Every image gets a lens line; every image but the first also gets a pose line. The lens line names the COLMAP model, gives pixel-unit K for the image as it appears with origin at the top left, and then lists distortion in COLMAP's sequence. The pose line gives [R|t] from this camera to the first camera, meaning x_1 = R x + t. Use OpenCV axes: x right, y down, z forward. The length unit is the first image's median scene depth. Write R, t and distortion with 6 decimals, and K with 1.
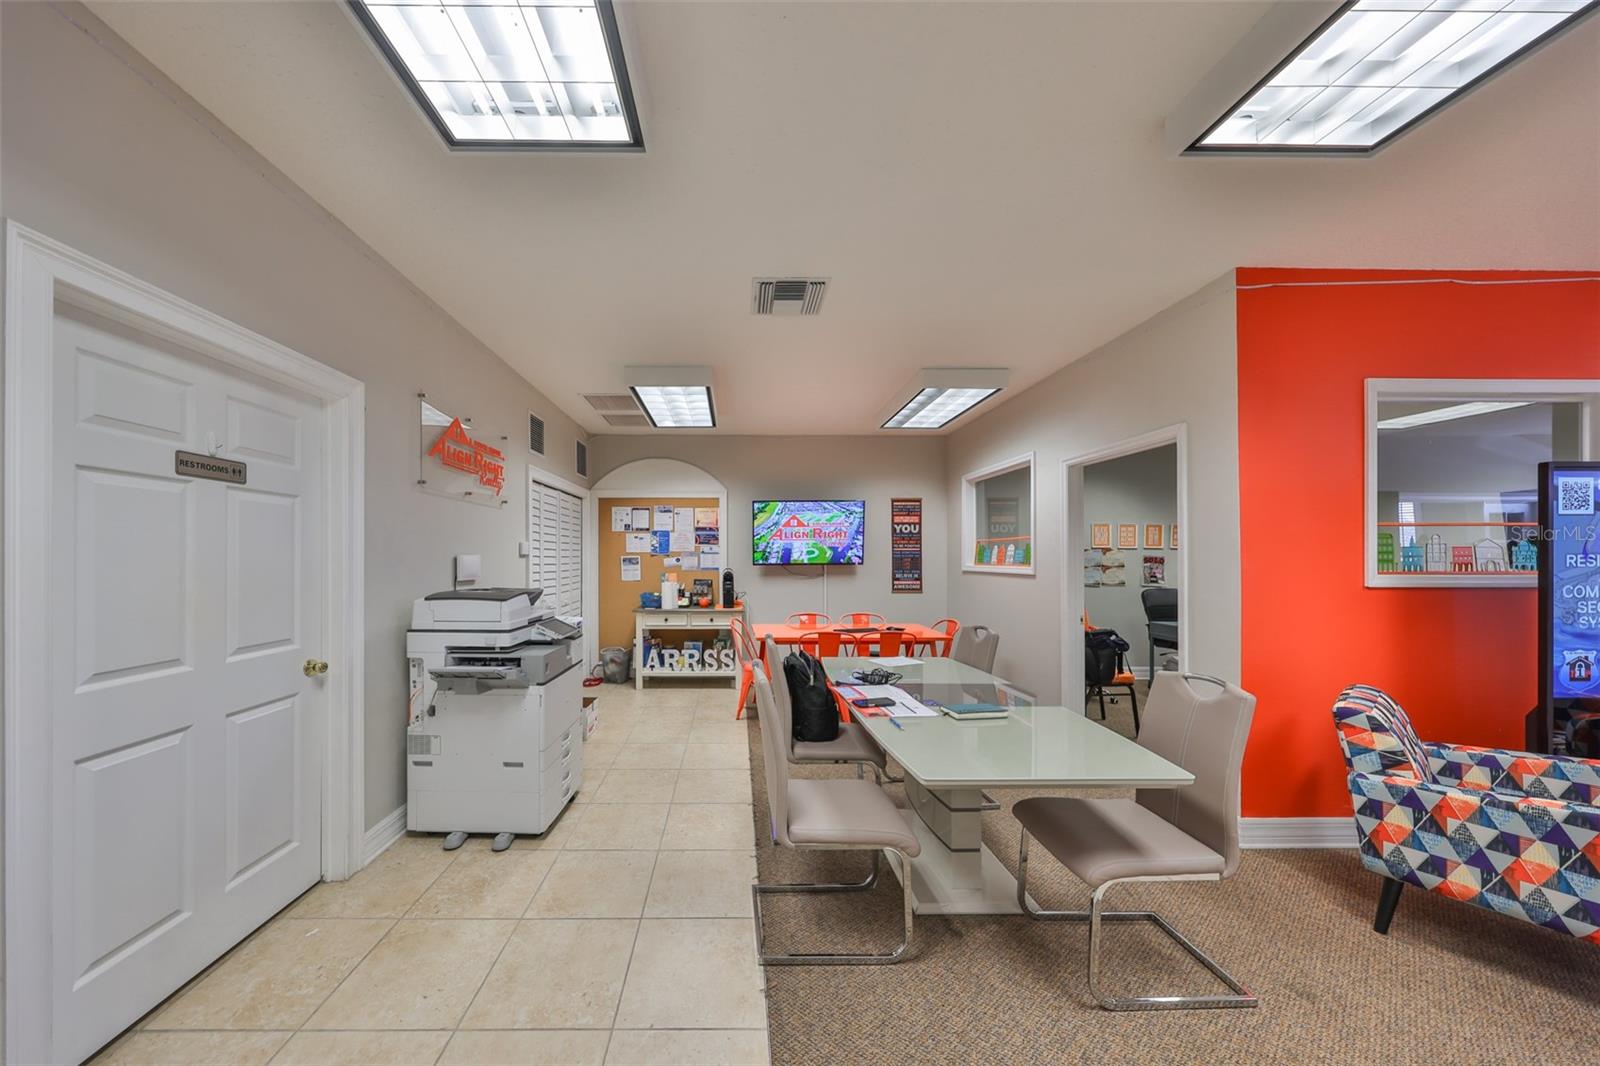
lens RADIAL K [[511.4, 0, 744.0], [0, 511.4, 552.4], [0, 0, 1]] dist [-0.004751, 0.001197]
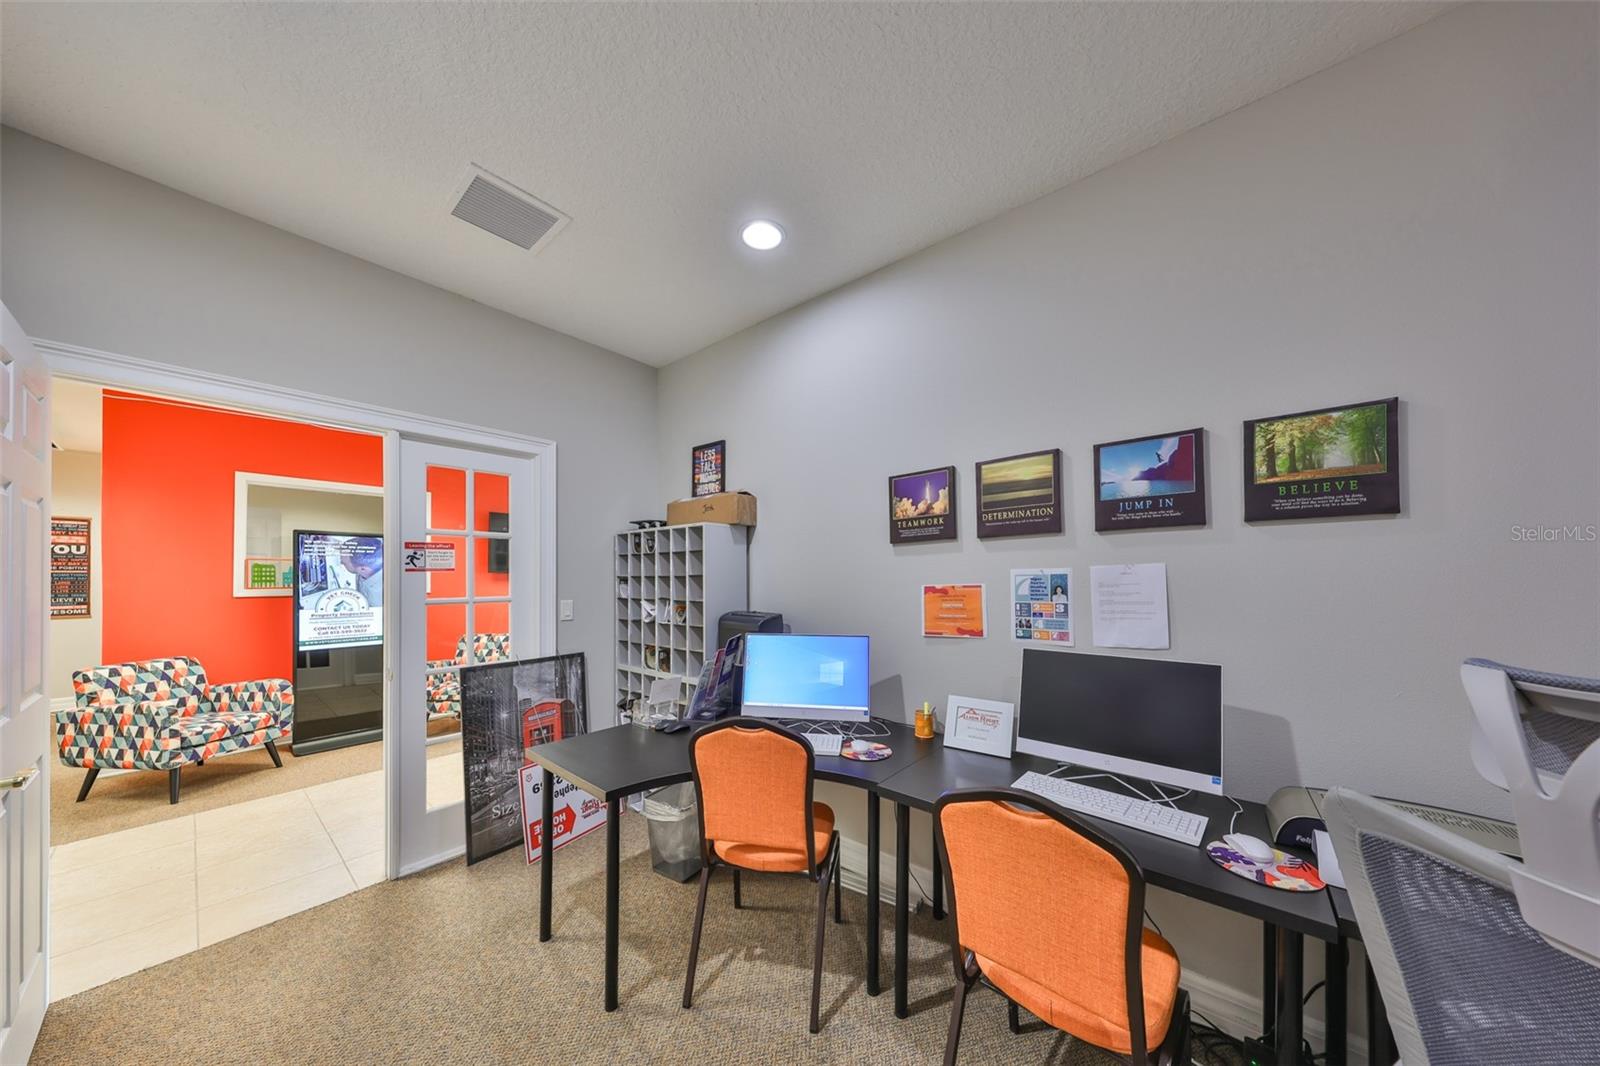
lens RADIAL K [[511.4, 0, 827.0], [0, 511.4, 565.3], [0, 0, 1]] dist [-0.004751, 0.001197]
pose [[0.646797, 0.002457, 0.762659, 0.528598], [0.002933, 0.999979, -0.005709, -0.008336], [-0.762657, 0.005930, 0.646776, -0.676049]]
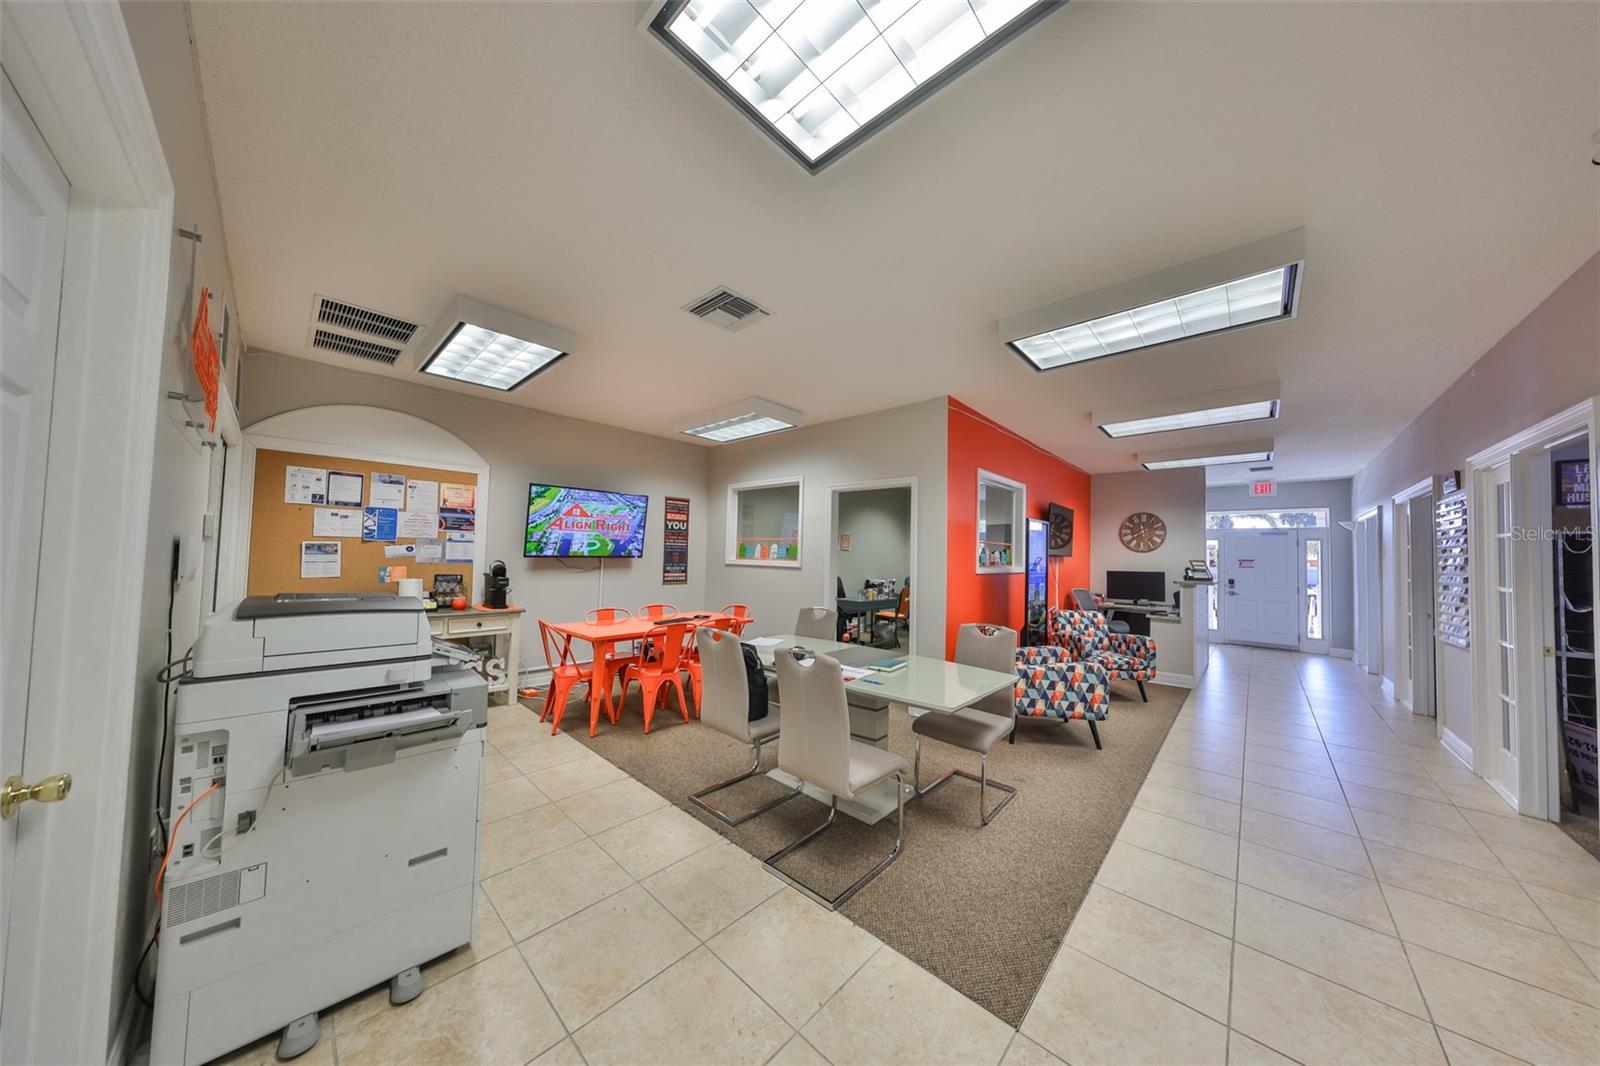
lens RADIAL K [[485.9, 0, 807.6], [0, 485.9, 532.4], [0, 0, 1]] dist [-0.002215, -0.000084]
pose [[0.684033, 0.048974, 0.727805, -0.254592], [-0.030592, 0.998792, -0.038456, 0.000368], [-0.728809, 0.004040, 0.684705, 0.087319]]
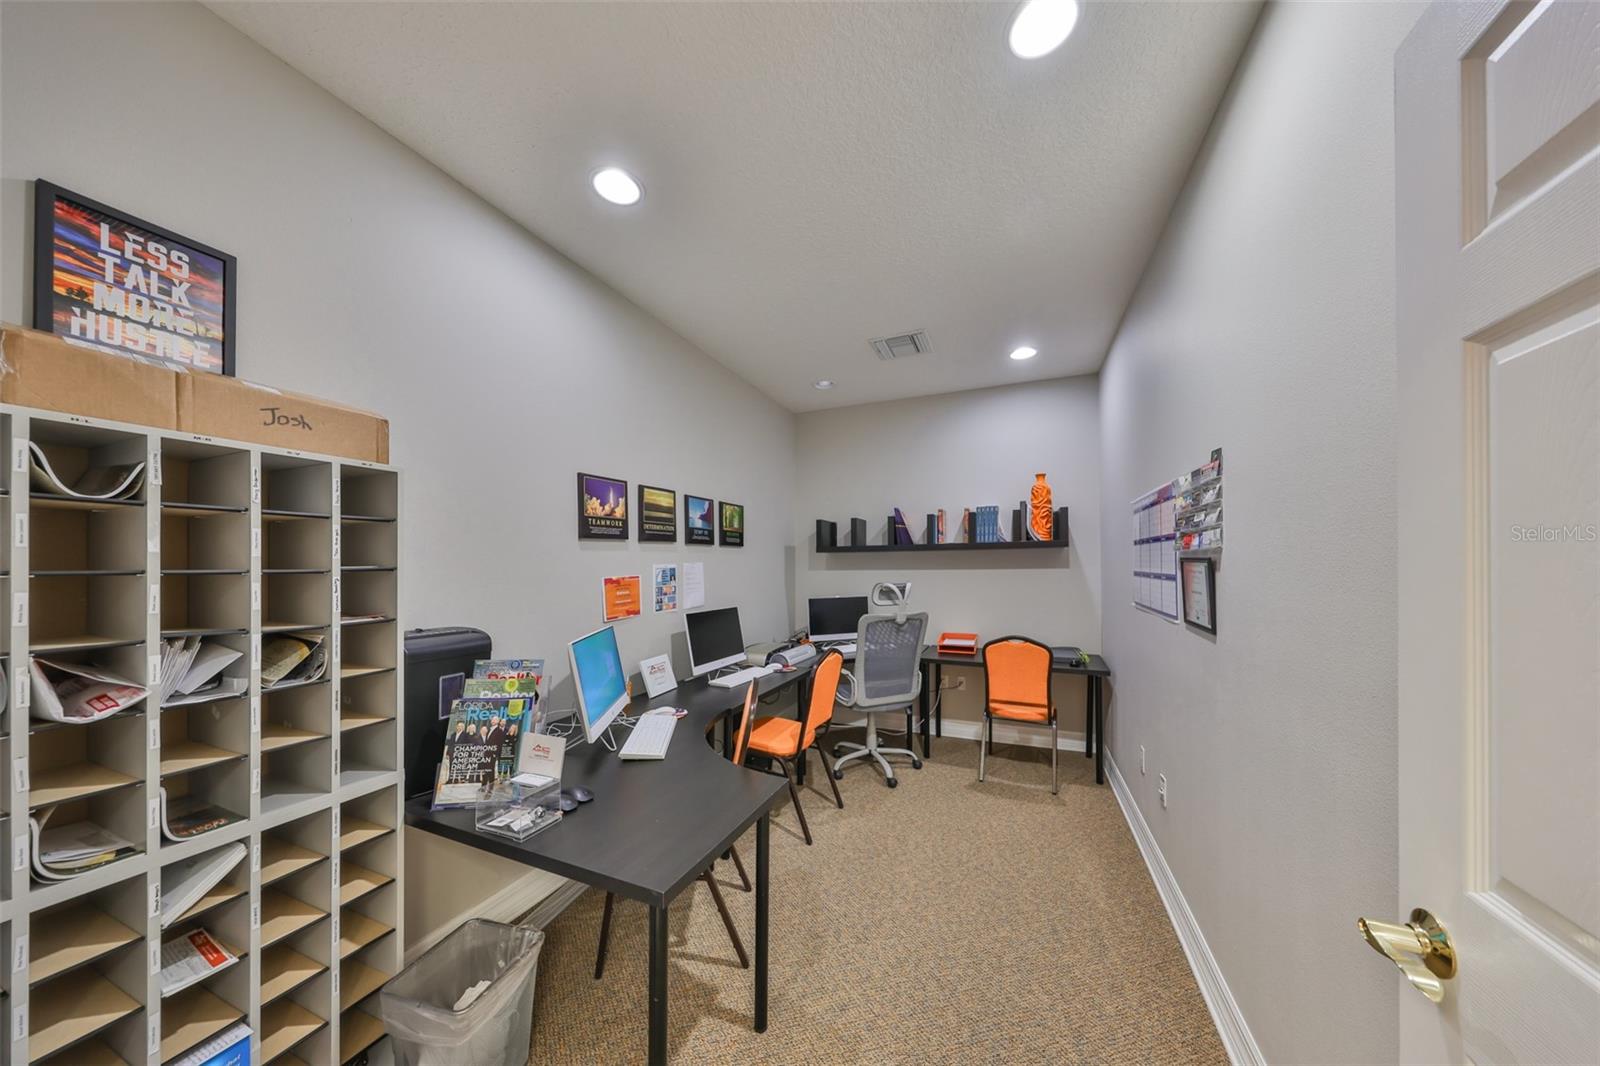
lens RADIAL K [[511.4, 0, 780.4], [0, 511.4, 562.5], [0, 0, 1]] dist [-0.004751, 0.001197]
pose [[-0.903313, 0.009174, 0.428883, 0.544182], [0.001075, 0.999817, -0.019123, 0.000446], [-0.428980, -0.016812, -0.903158, -0.154041]]
